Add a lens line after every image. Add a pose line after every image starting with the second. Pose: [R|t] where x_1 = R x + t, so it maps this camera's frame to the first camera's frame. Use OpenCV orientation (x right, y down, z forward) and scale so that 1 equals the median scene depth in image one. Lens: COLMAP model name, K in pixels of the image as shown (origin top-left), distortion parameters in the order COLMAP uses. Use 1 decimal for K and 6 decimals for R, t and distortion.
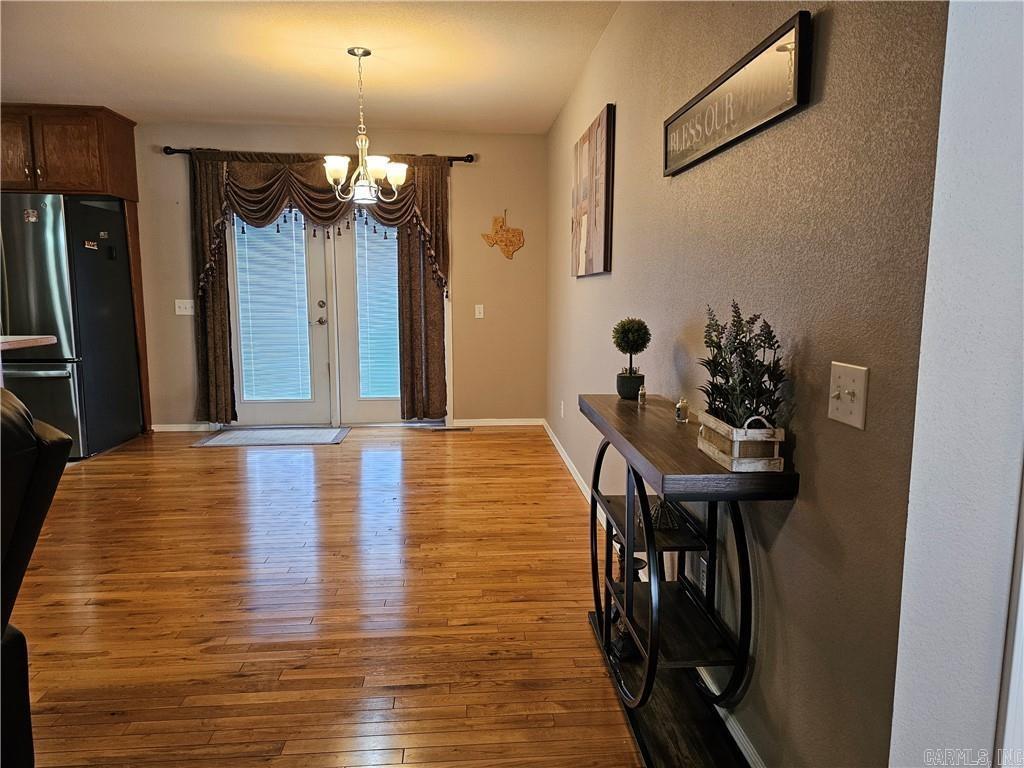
lens RADIAL K [[672.8, 0, 515.7], [0, 672.8, 383.6], [0, 0, 1]] dist [0.053741, -0.008075]
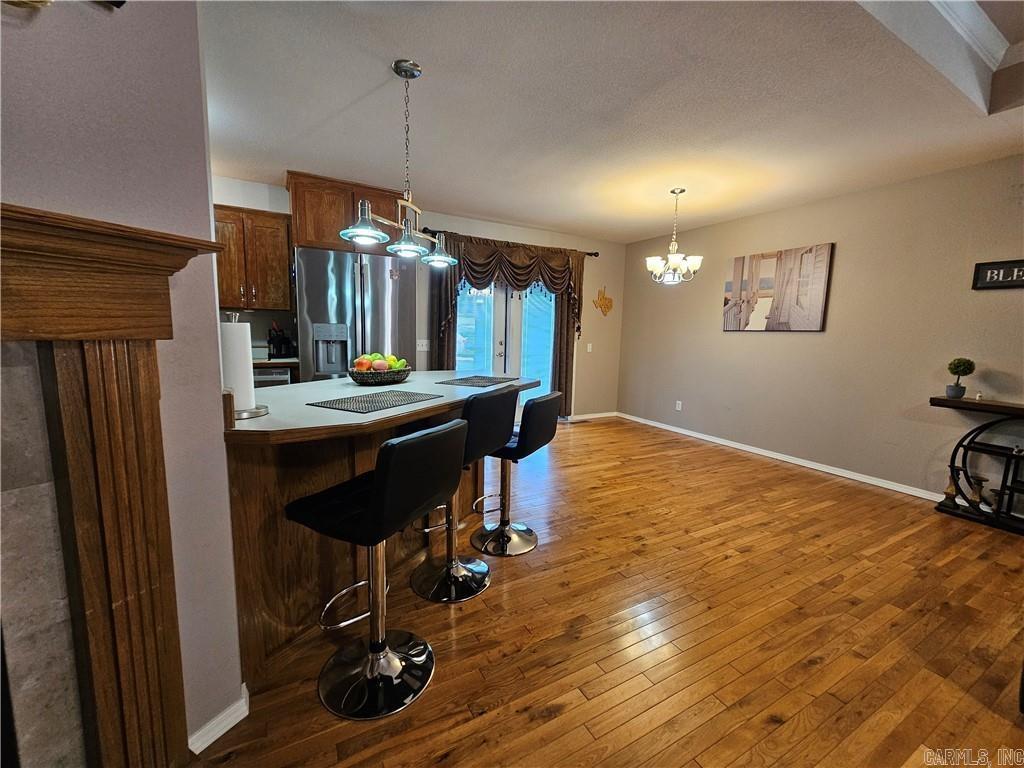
lens RADIAL K [[412.4, 0, 516.5], [0, 412.4, 380.7], [0, 0, 1]] dist [0.000980, 0.001164]
pose [[0.908368, -0.035217, 0.416687, -0.685676], [0.039987, 0.999196, -0.002721, -0.035292], [-0.416256, 0.019134, 0.909046, 0.190189]]
